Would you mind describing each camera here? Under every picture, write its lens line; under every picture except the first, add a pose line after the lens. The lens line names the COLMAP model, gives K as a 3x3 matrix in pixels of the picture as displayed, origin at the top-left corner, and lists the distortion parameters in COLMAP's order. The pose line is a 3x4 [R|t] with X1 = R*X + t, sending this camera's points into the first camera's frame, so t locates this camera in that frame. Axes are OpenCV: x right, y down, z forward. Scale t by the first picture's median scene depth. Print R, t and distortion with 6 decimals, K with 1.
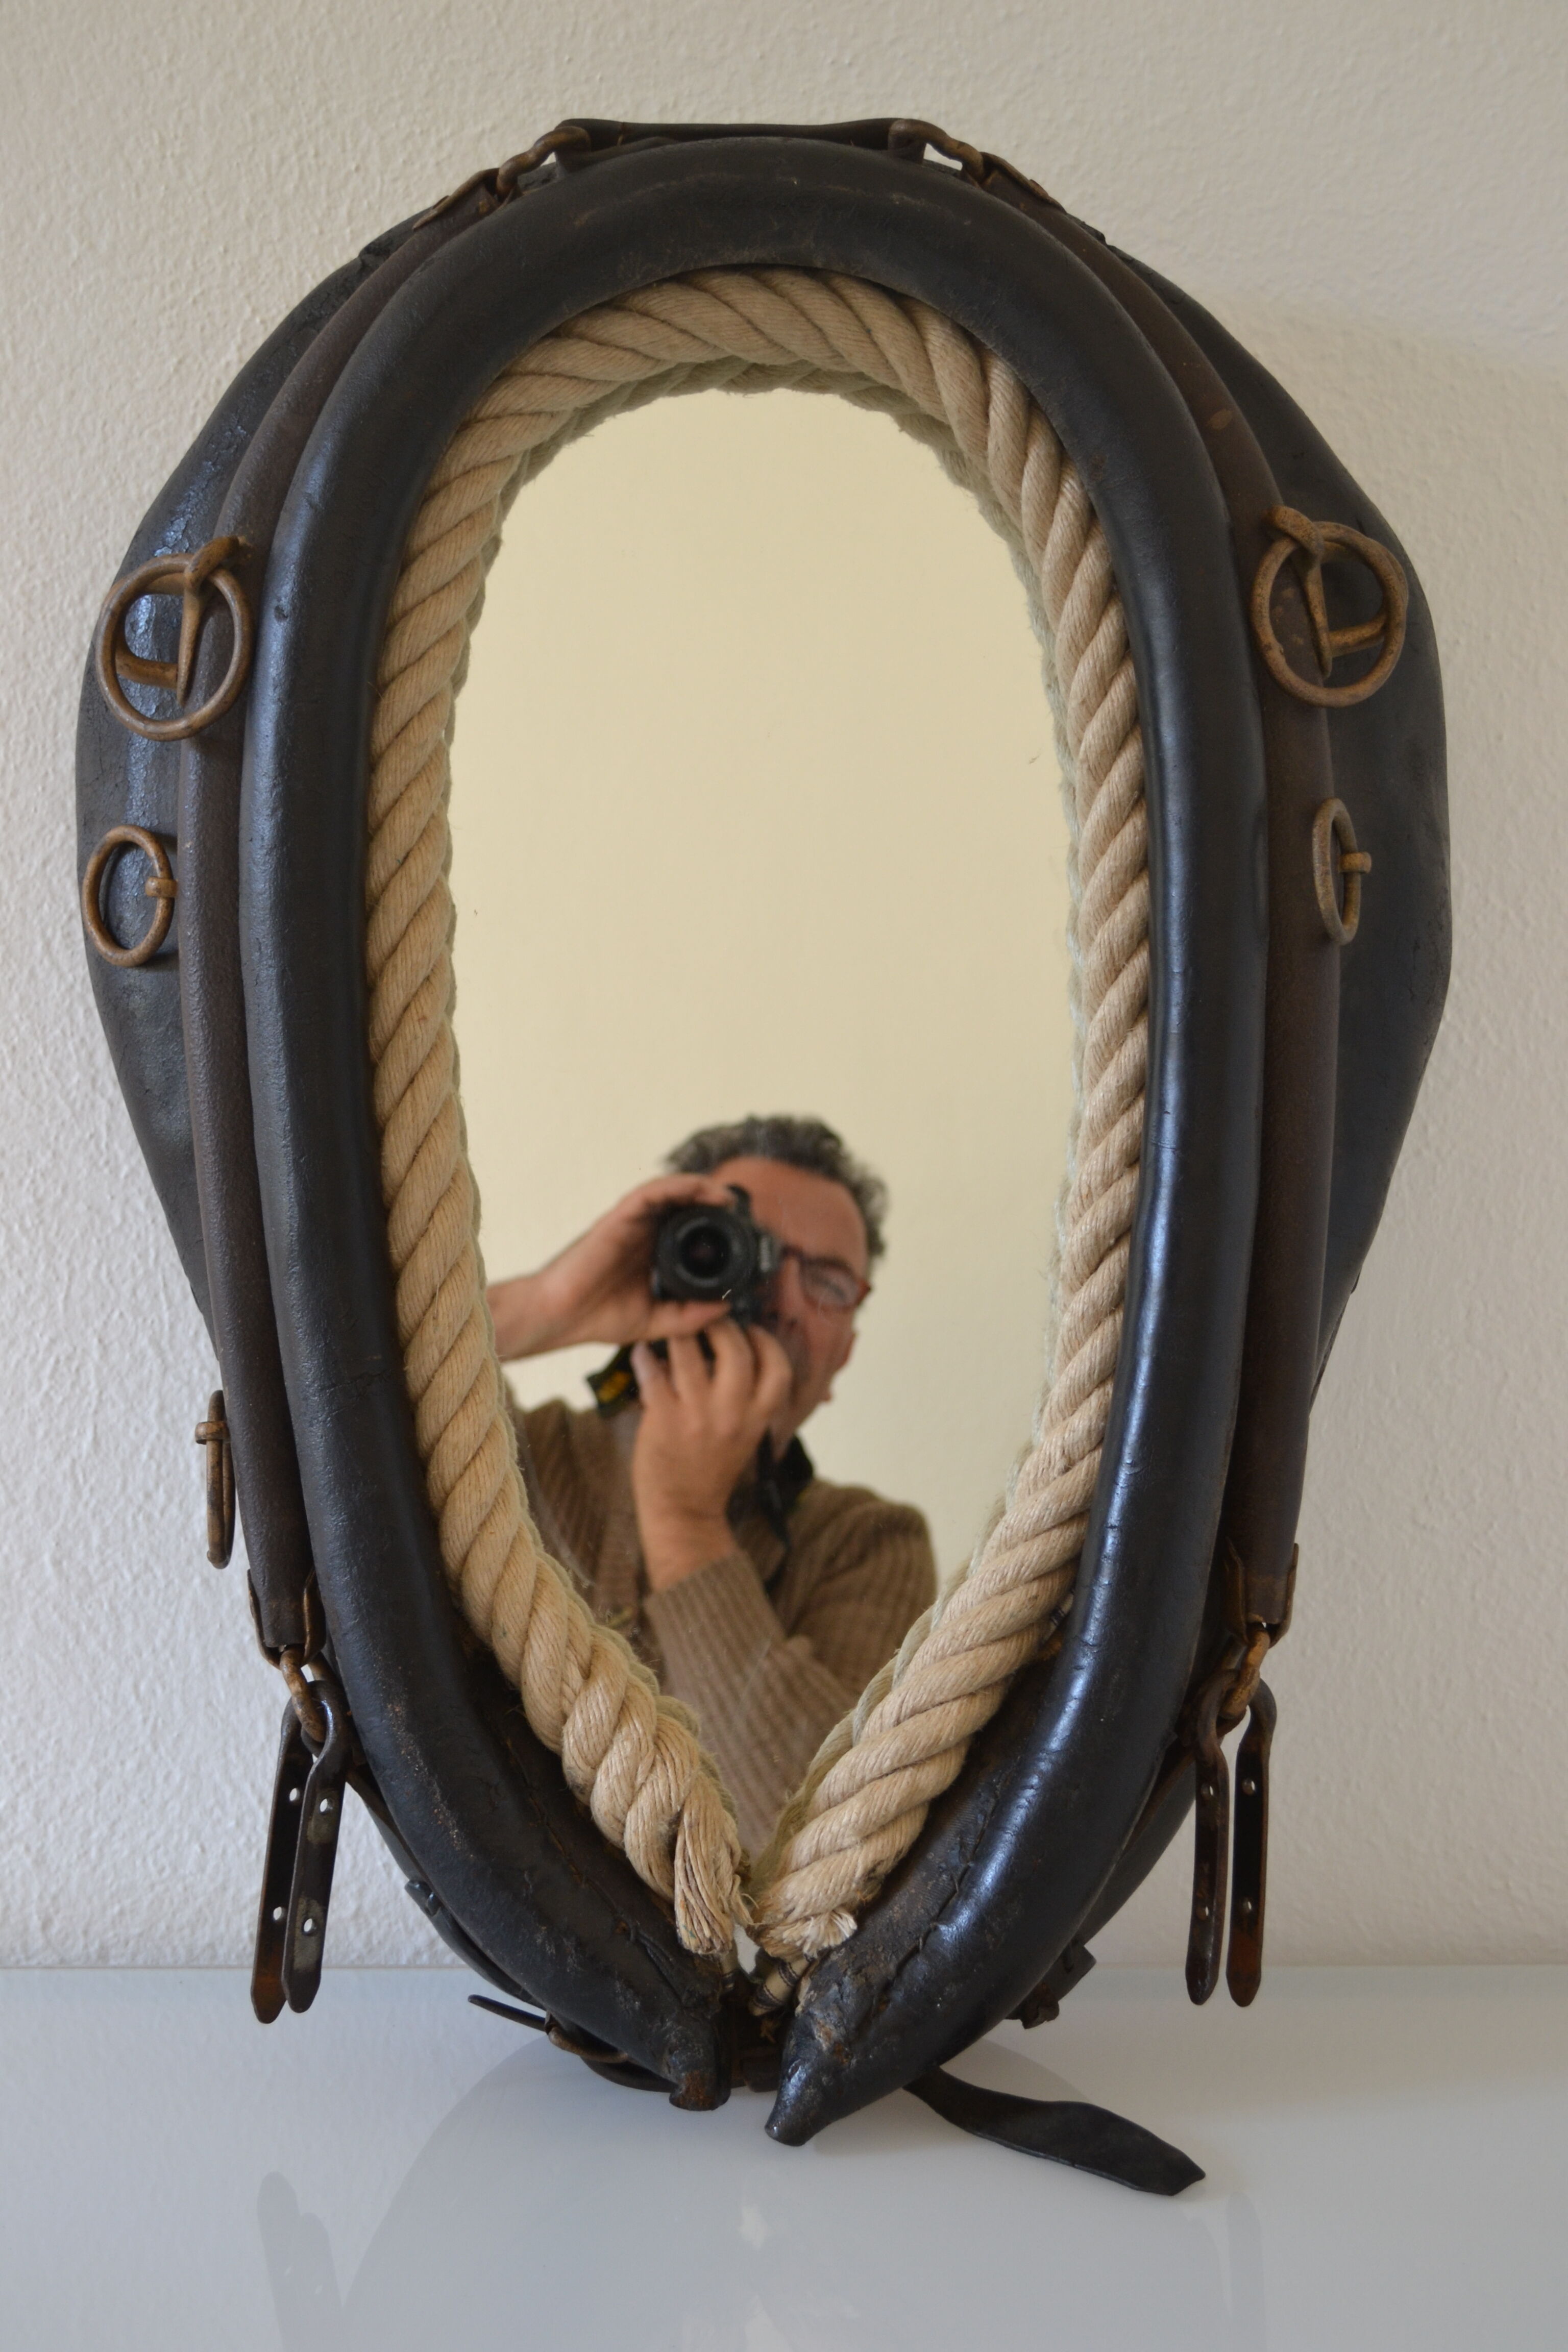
lens RADIAL K [[3329.5, 0, 805.3], [0, 3329.5, 1190.7], [0, 0, 1]] dist [-0.029329, 0.000000]
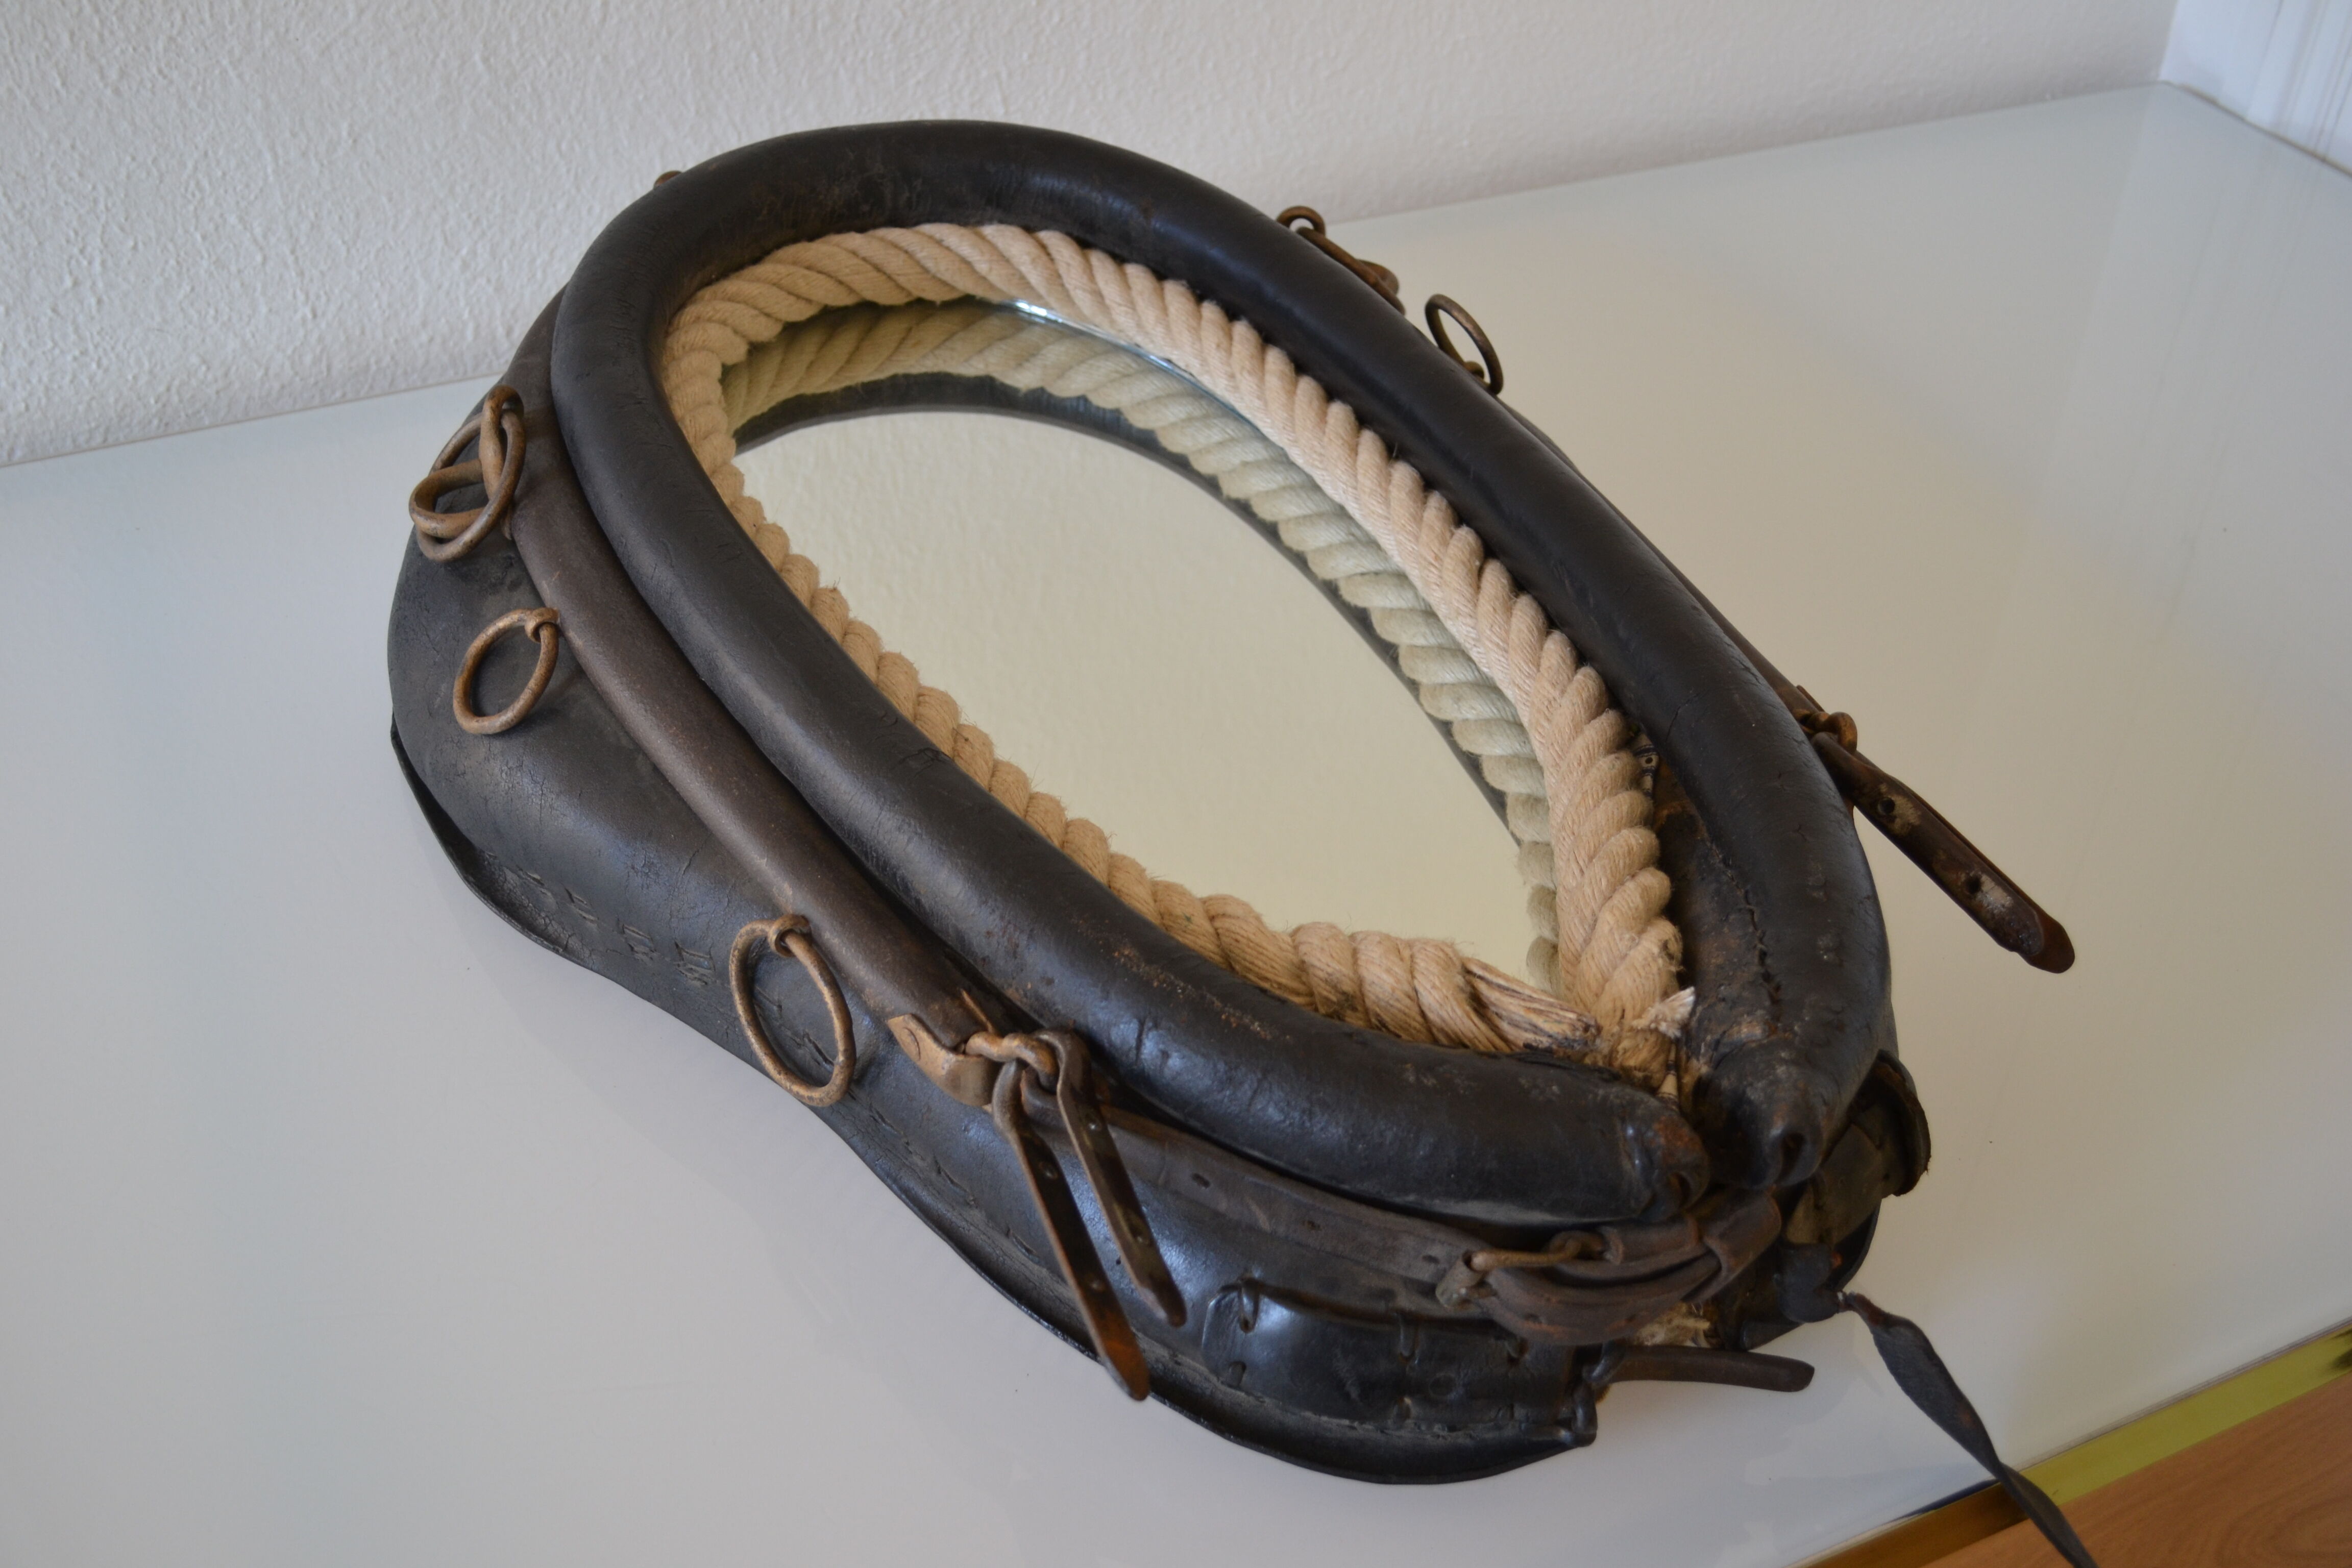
lens RADIAL K [[2325.2, 0, 1187.1], [0, 2325.2, 812.2], [0, 0, 1]] dist [-0.063786, 0.000000]
pose [[0.901710, -0.244392, 0.356638, -0.375239], [0.001861, 0.827089, 0.562069, -0.141541], [-0.432337, -0.506159, 0.746249, 0.108267]]
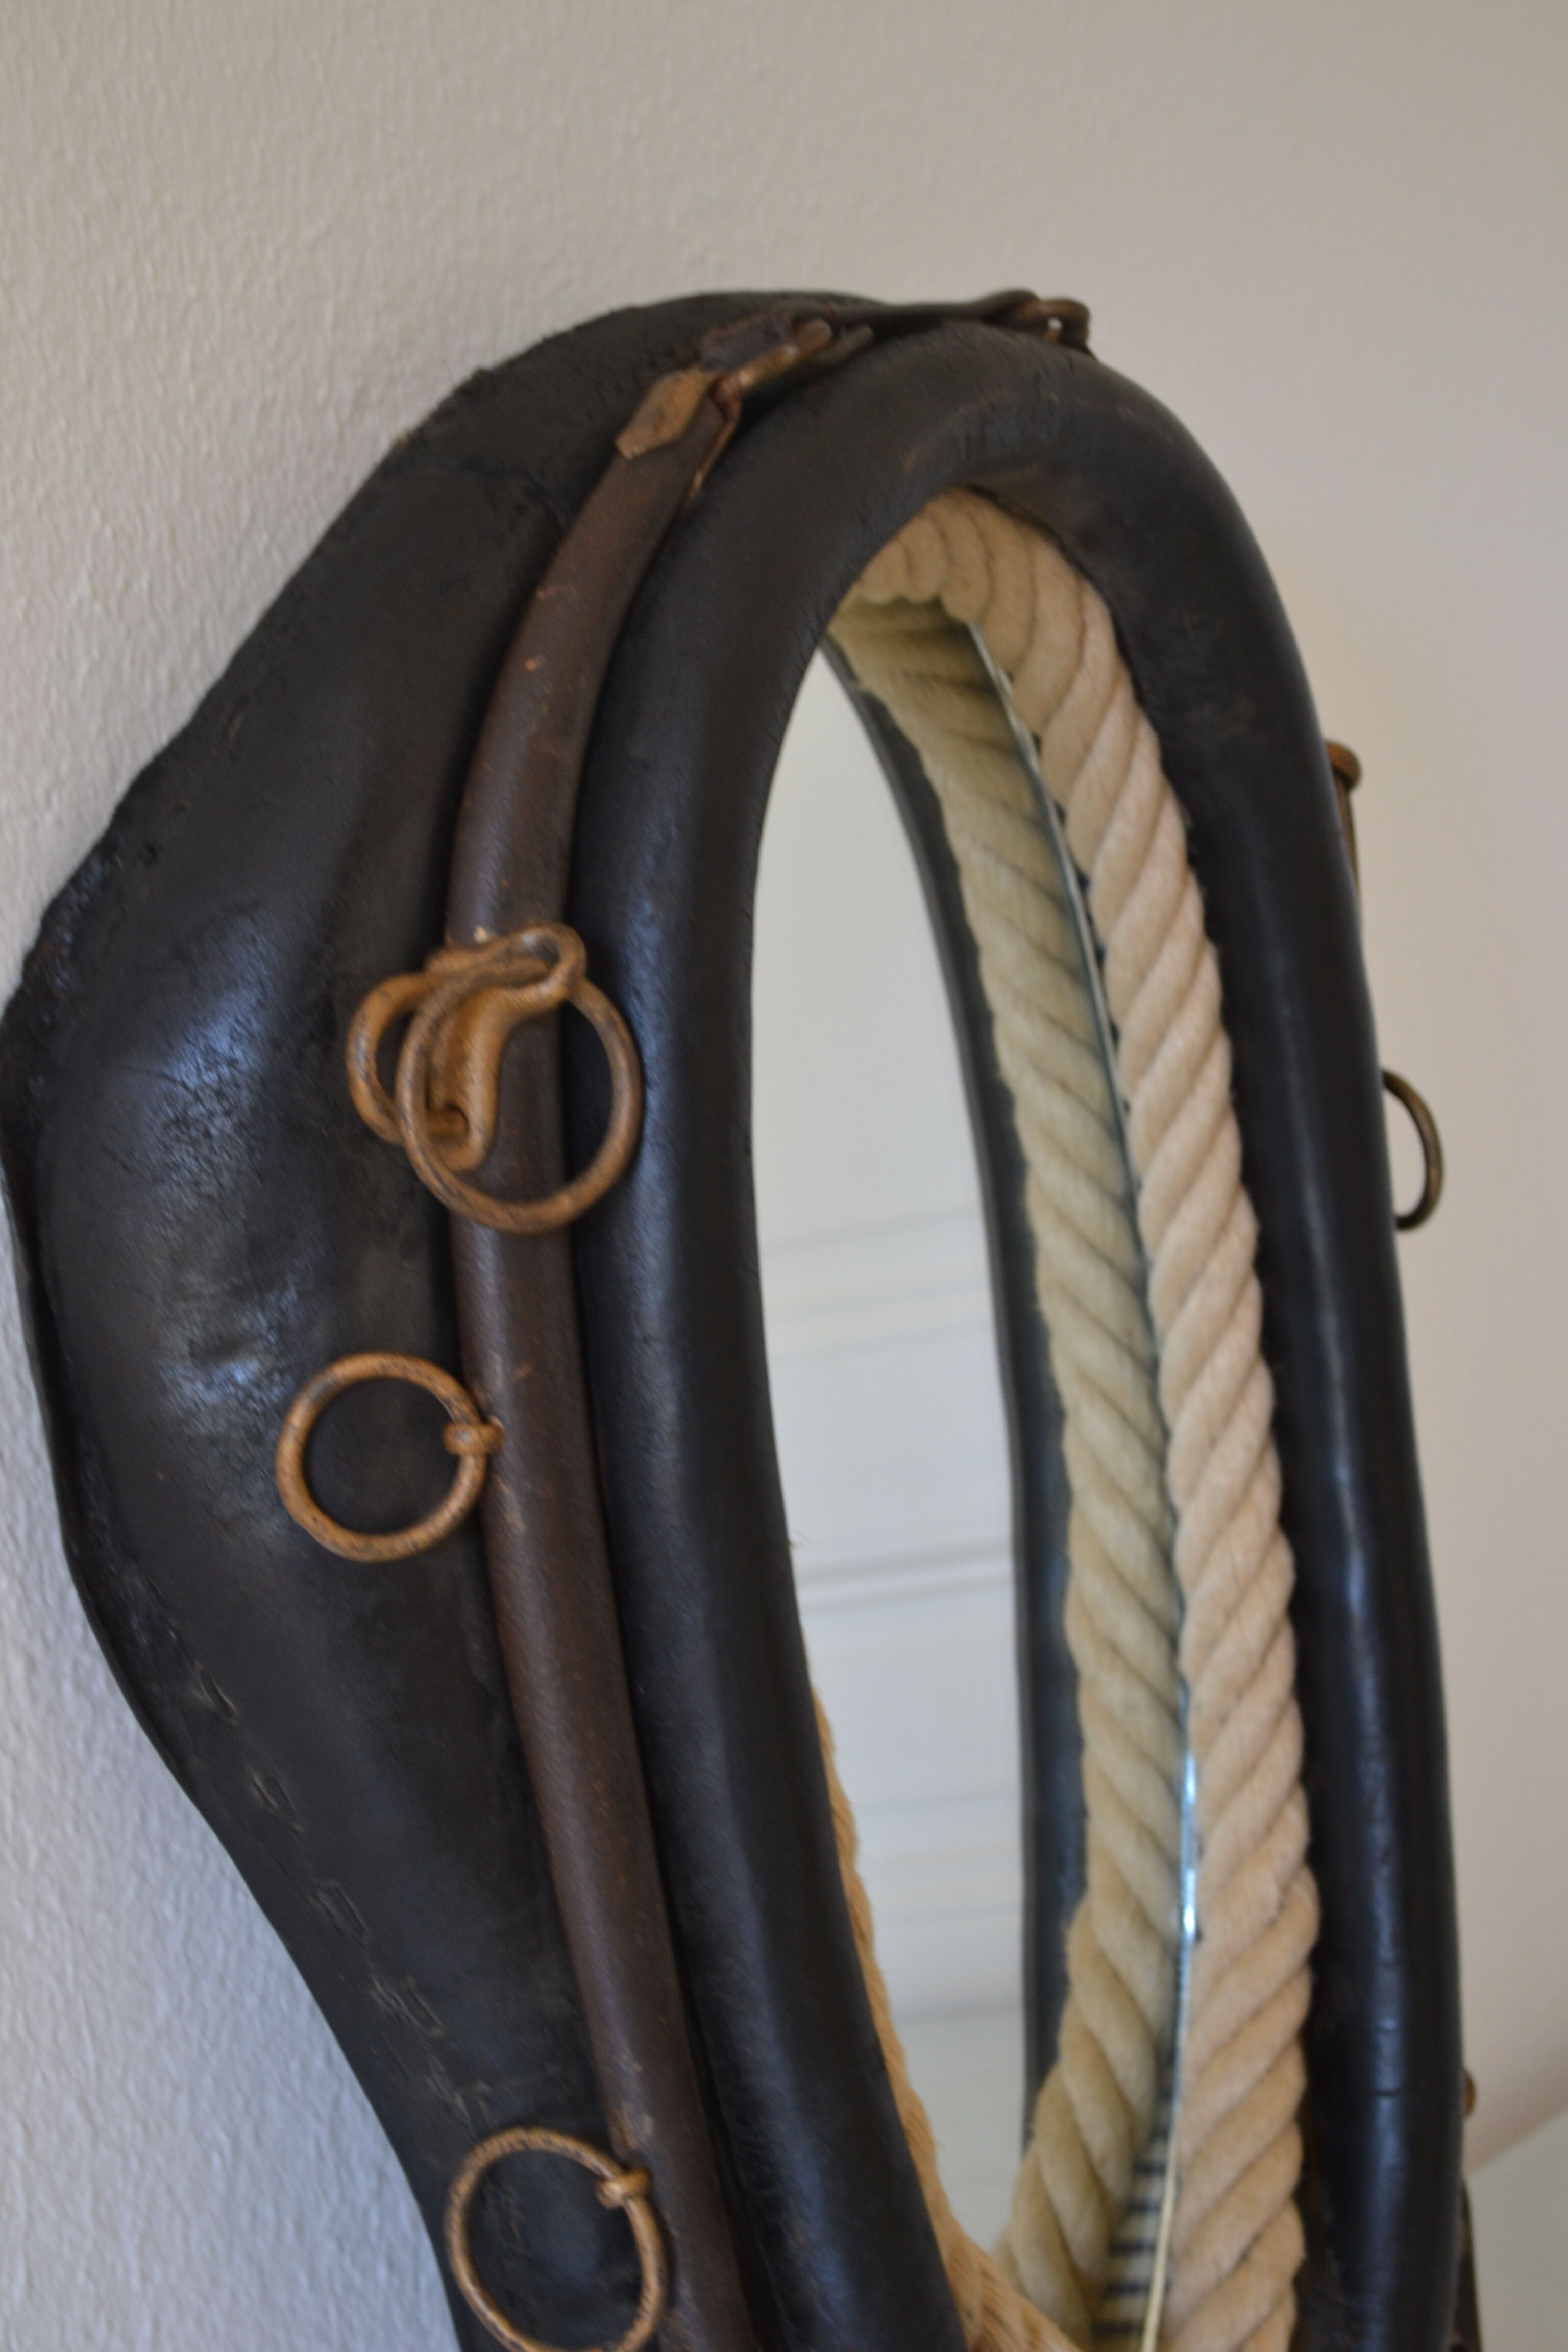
lens RADIAL K [[5330.4, 0, 781.2], [0, 5330.4, 1183.6], [0, 0, 1]] dist [0.025823, 0.000000]
pose [[0.570598, -0.163963, 0.804695, -0.948981], [0.115877, 0.986137, 0.118767, -0.244636], [-0.813013, 0.025477, 0.581687, 0.288341]]
